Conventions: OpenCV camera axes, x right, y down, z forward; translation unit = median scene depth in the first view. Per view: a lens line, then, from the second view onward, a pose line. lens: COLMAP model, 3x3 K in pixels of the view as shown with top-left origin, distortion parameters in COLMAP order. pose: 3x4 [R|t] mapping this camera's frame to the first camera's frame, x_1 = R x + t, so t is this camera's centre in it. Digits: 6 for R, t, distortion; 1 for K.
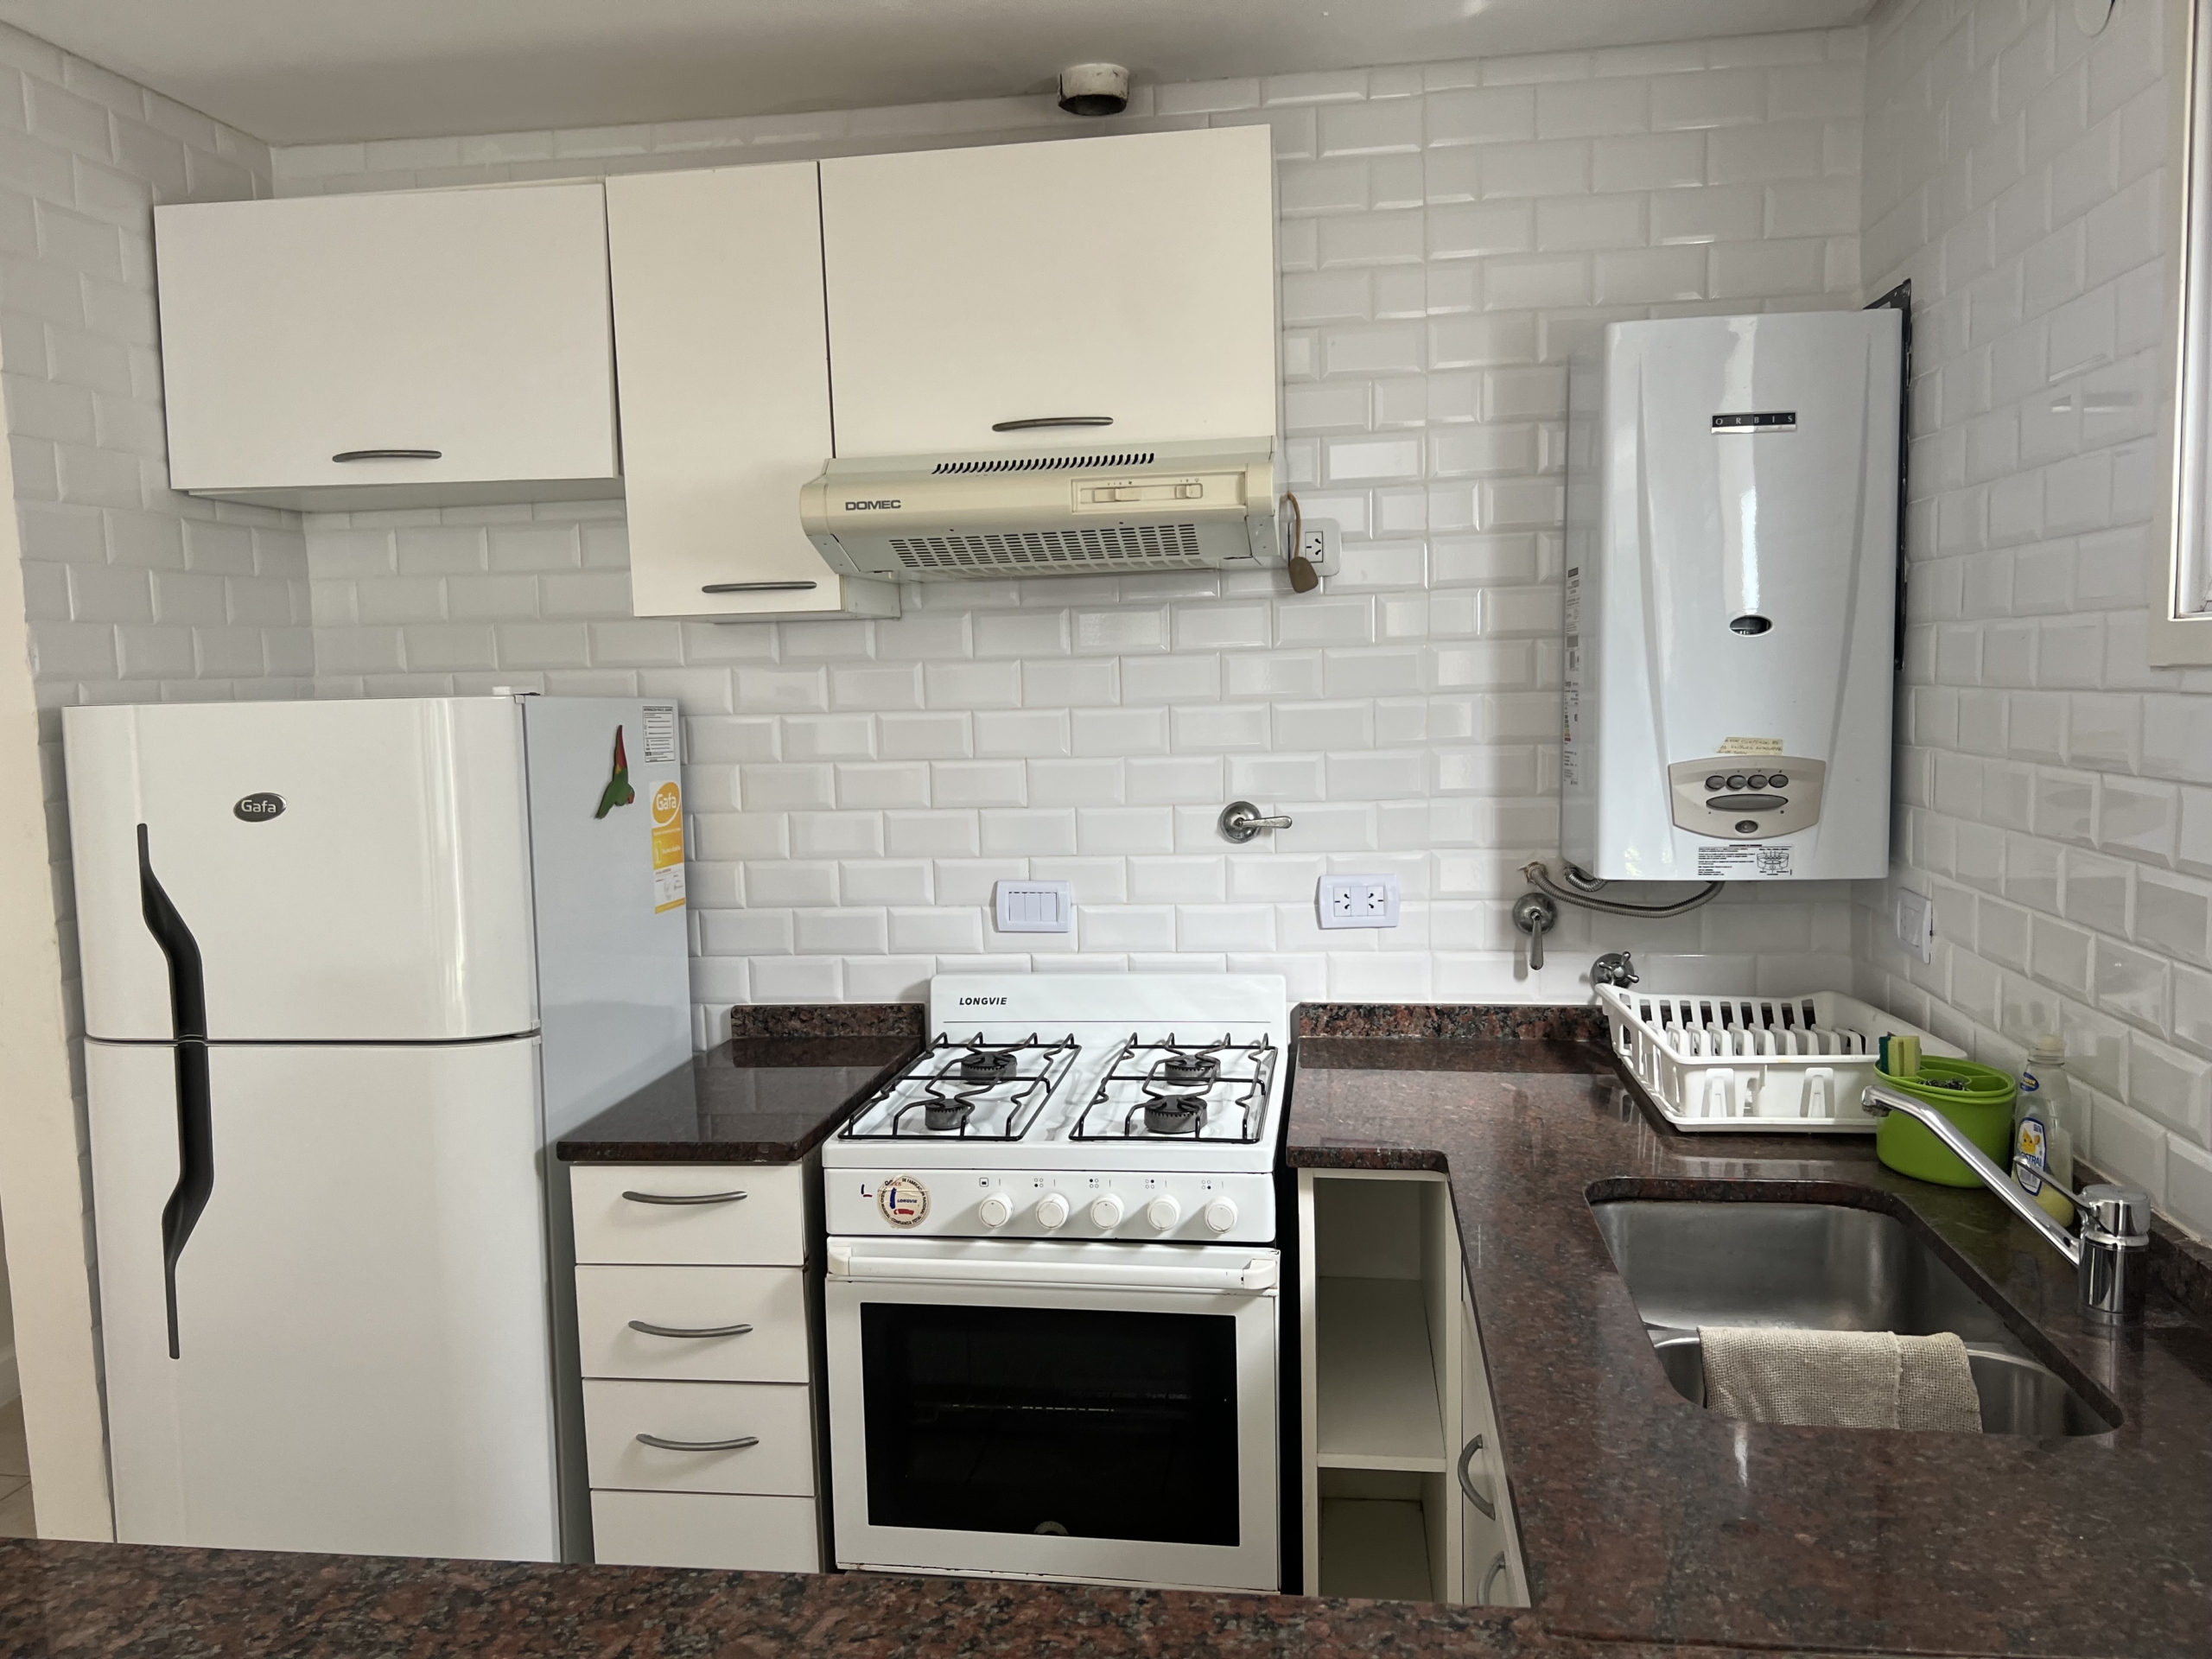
lens RADIAL K [[1668.4, 0, 1104.7], [0, 1668.4, 843.9], [0, 0, 1]] dist [0.051230, -0.034612]
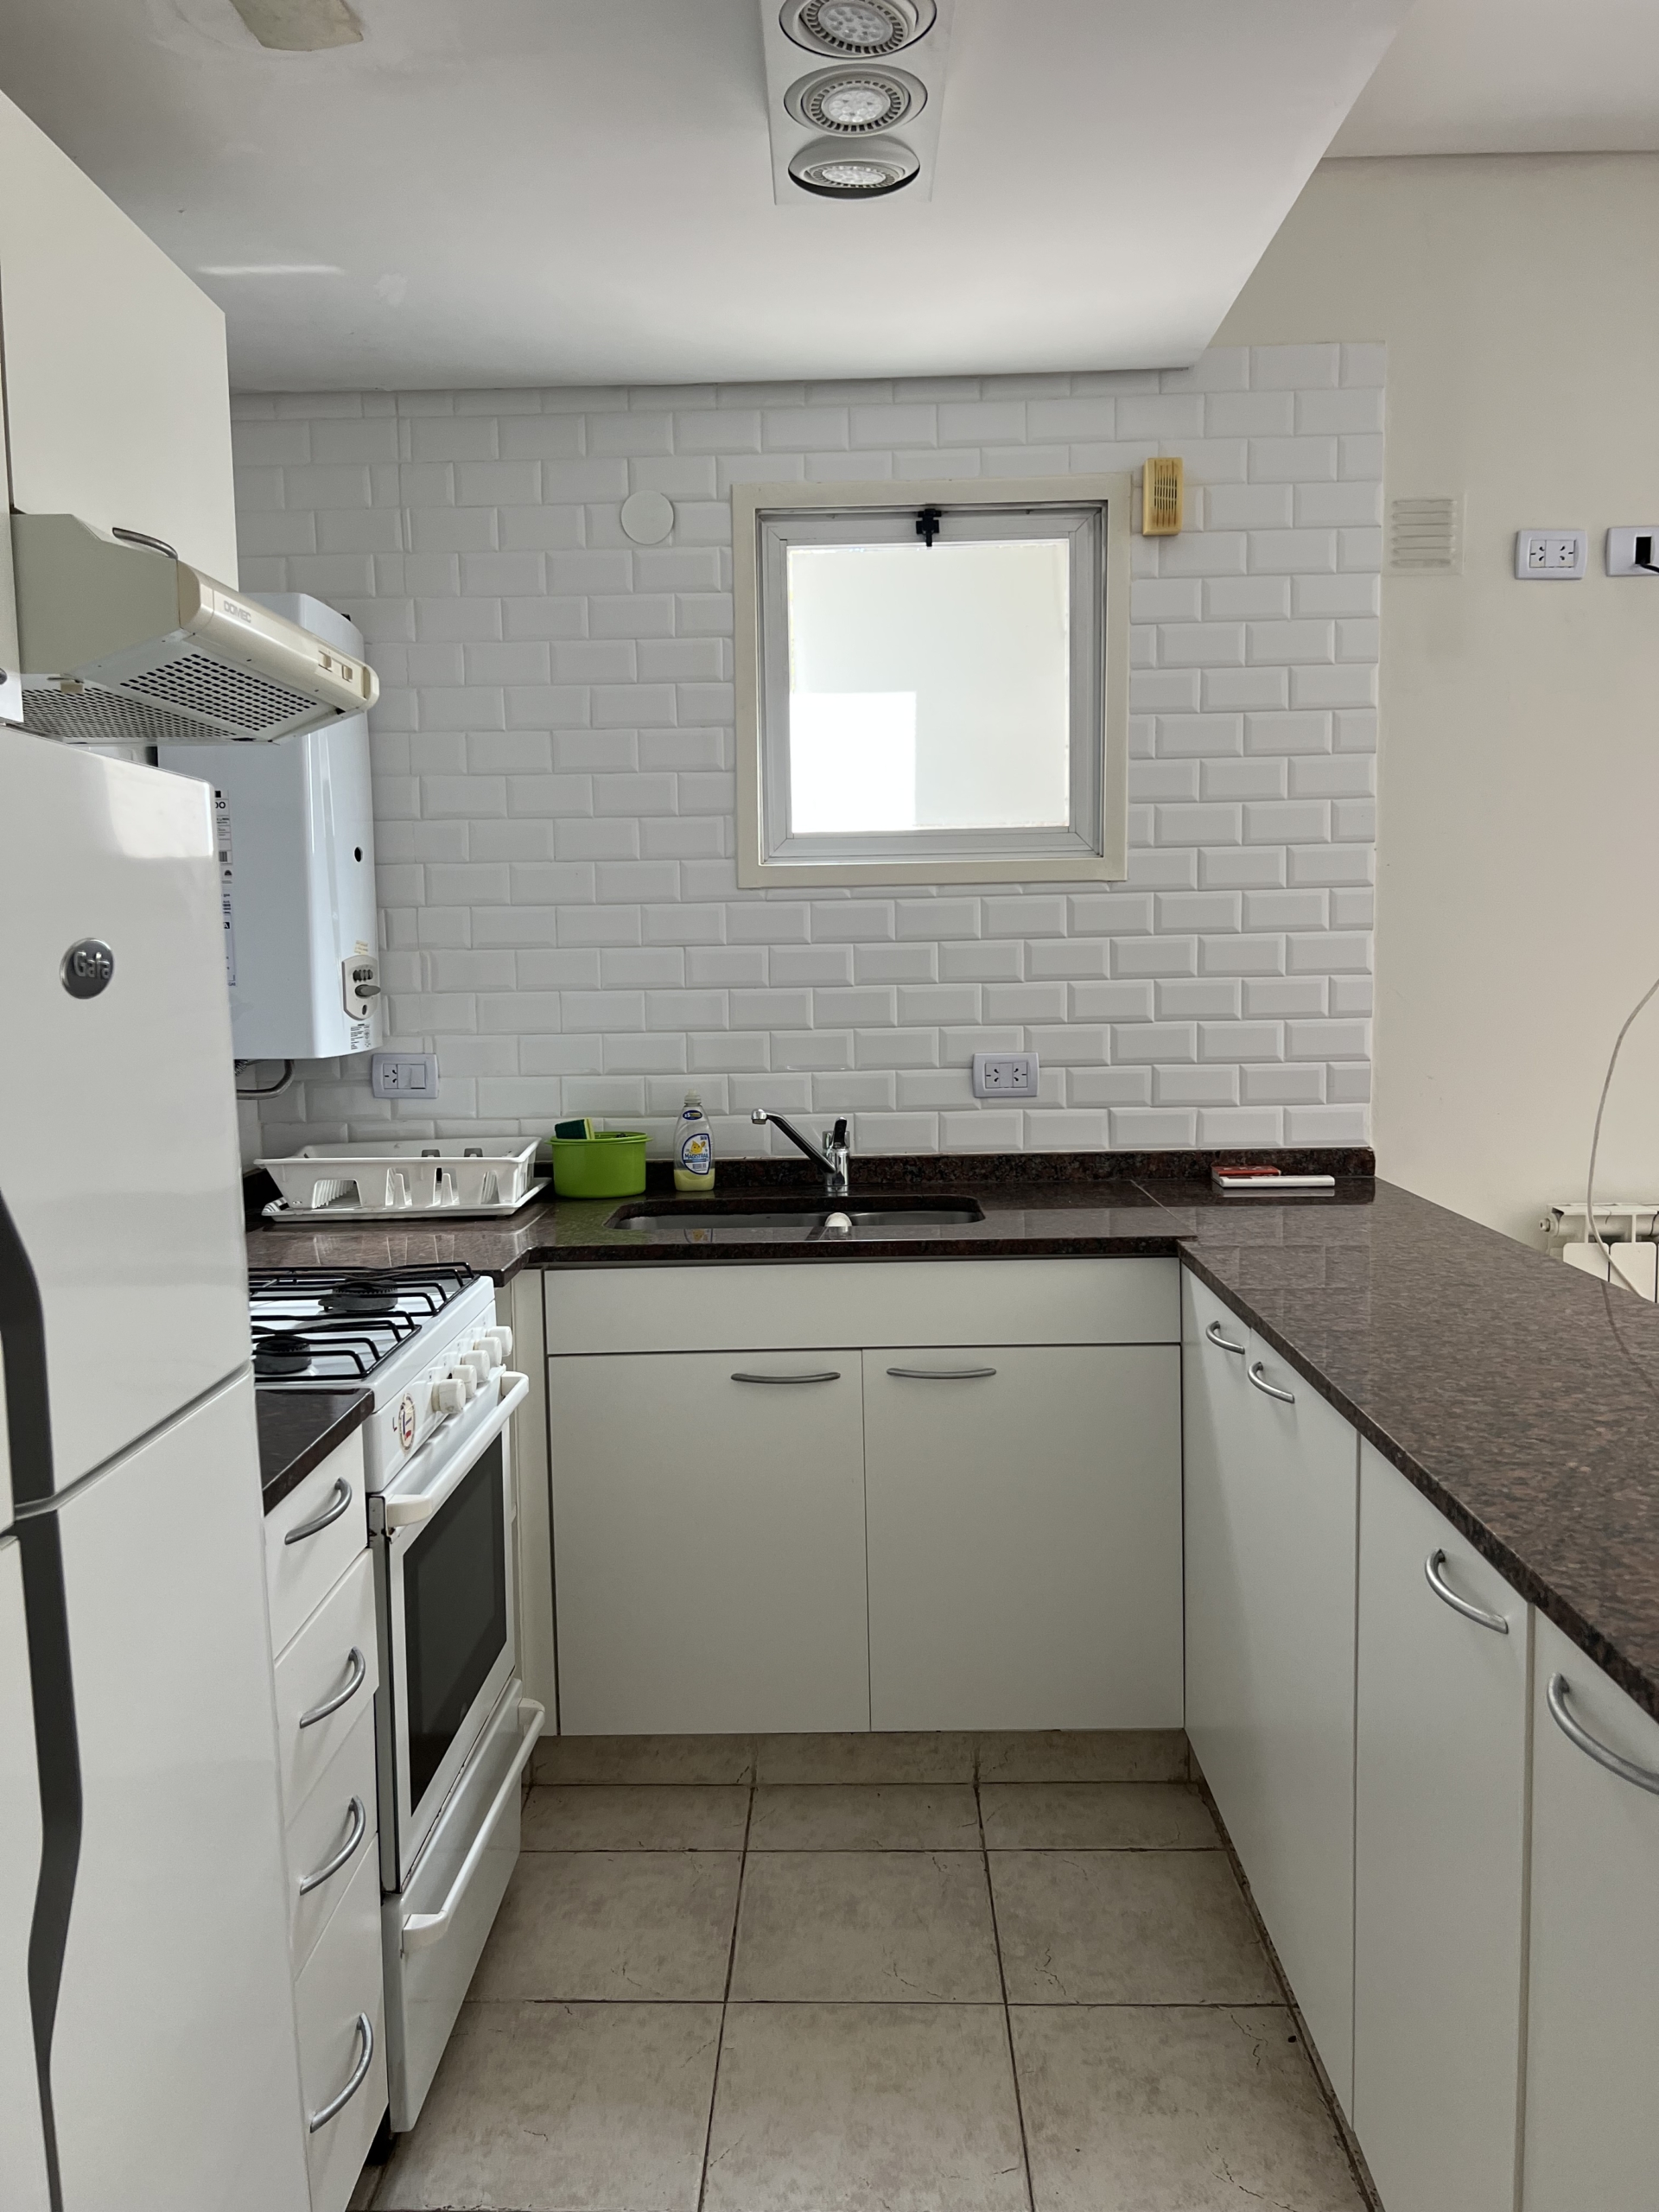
lens RADIAL K [[1668.4, 0, 815.5], [0, 1668.4, 1101.4], [0, 0, 1]] dist [0.051230, -0.034612]
pose [[-0.116956, -0.061387, 0.991238, -0.957578], [0.121542, 0.989701, 0.075633, 0.004649], [-0.985672, 0.129323, -0.108290, 0.810991]]
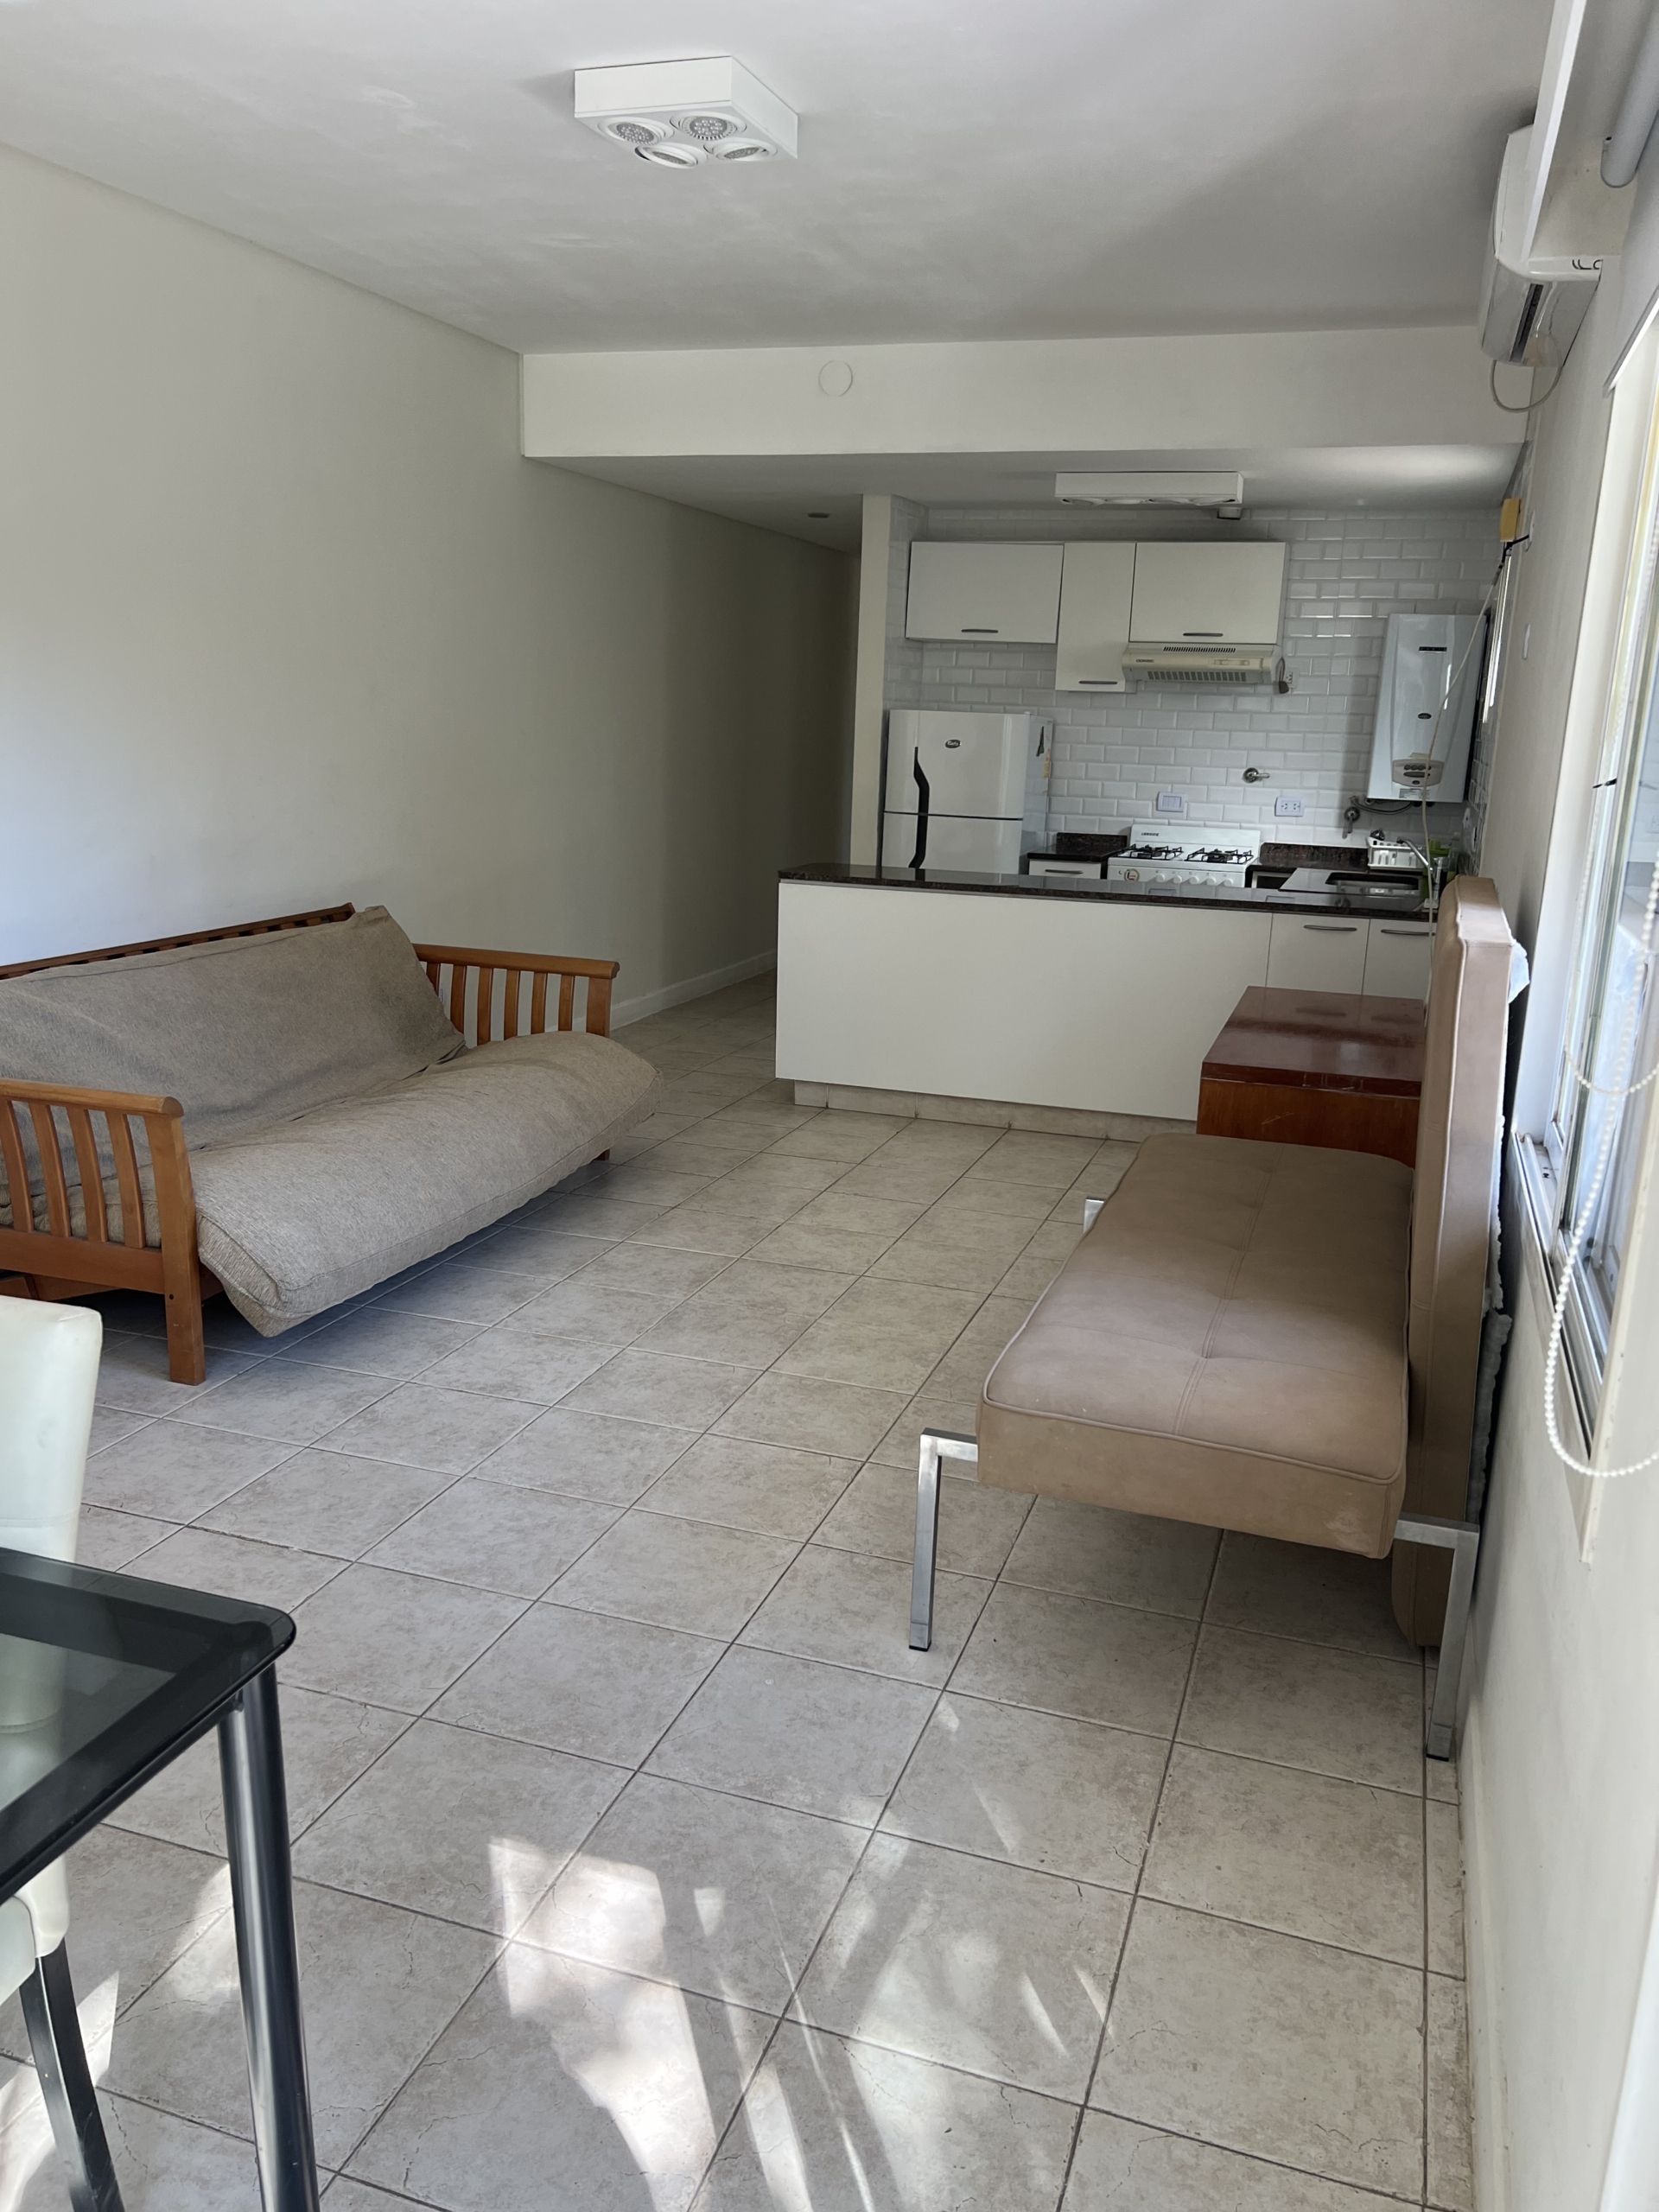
lens RADIAL K [[1668.4, 0, 834.2], [0, 1668.4, 1127.5], [0, 0, 1]] dist [0.051230, -0.034612]
pose [[0.981104, 0.106779, -0.161346, -0.104566], [-0.082333, 0.985058, 0.151267, 0.238098], [0.175087, -0.135125, 0.975236, -2.321748]]
